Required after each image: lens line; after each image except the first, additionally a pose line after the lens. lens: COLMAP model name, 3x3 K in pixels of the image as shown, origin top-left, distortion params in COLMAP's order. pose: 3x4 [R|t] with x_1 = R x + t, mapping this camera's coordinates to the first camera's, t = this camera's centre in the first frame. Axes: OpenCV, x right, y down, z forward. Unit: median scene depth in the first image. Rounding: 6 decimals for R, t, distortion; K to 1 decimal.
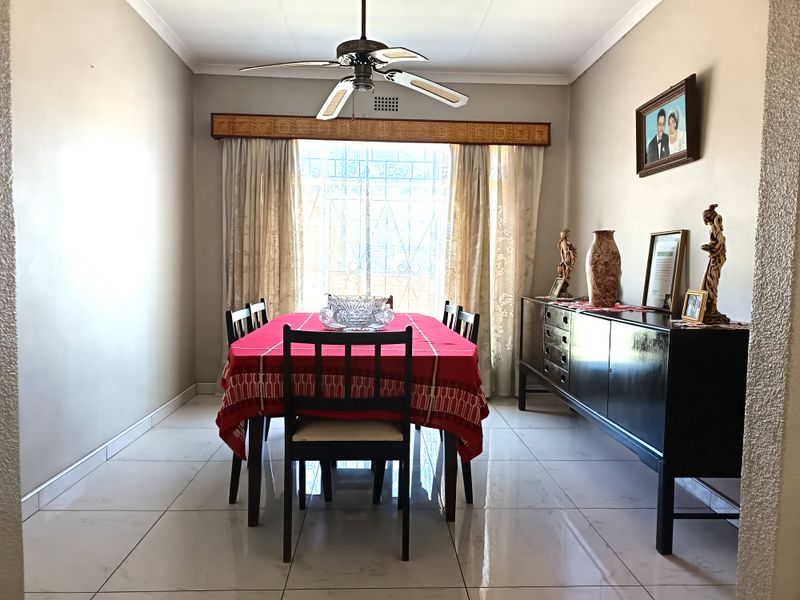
lens RADIAL K [[553.5, 0, 400.0], [0, 553.5, 300.0], [0, 0, 1]] dist [0.060185, -0.073261]
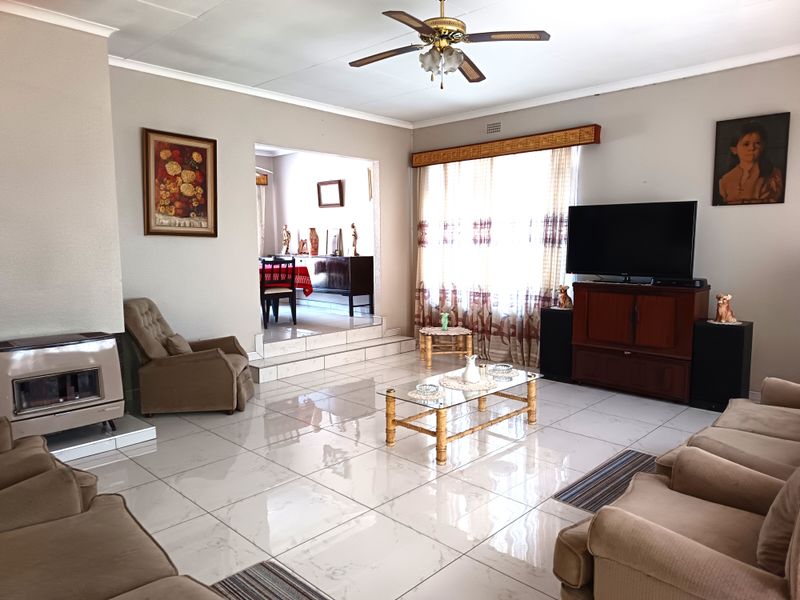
lens RADIAL K [[553.5, 0, 400.0], [0, 553.5, 300.0], [0, 0, 1]] dist [0.060185, -0.073261]
pose [[0.725296, -0.090173, 0.682506, -1.290849], [0.058405, 0.995870, 0.069507, 0.068523], [-0.685955, -0.010552, 0.727567, -1.369596]]
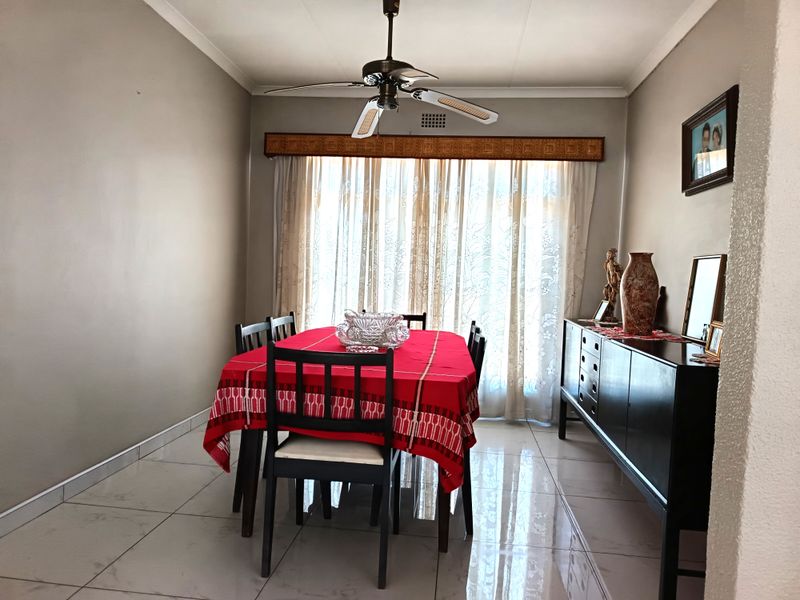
lens RADIAL K [[553.5, 0, 400.0], [0, 553.5, 300.0], [0, 0, 1]] dist [0.060185, -0.073261]
pose [[0.987430, 0.032762, -0.154622, 0.121014], [-0.036124, 0.999167, -0.018986, -0.013932], [0.153872, 0.024333, 0.987791, 0.018479]]
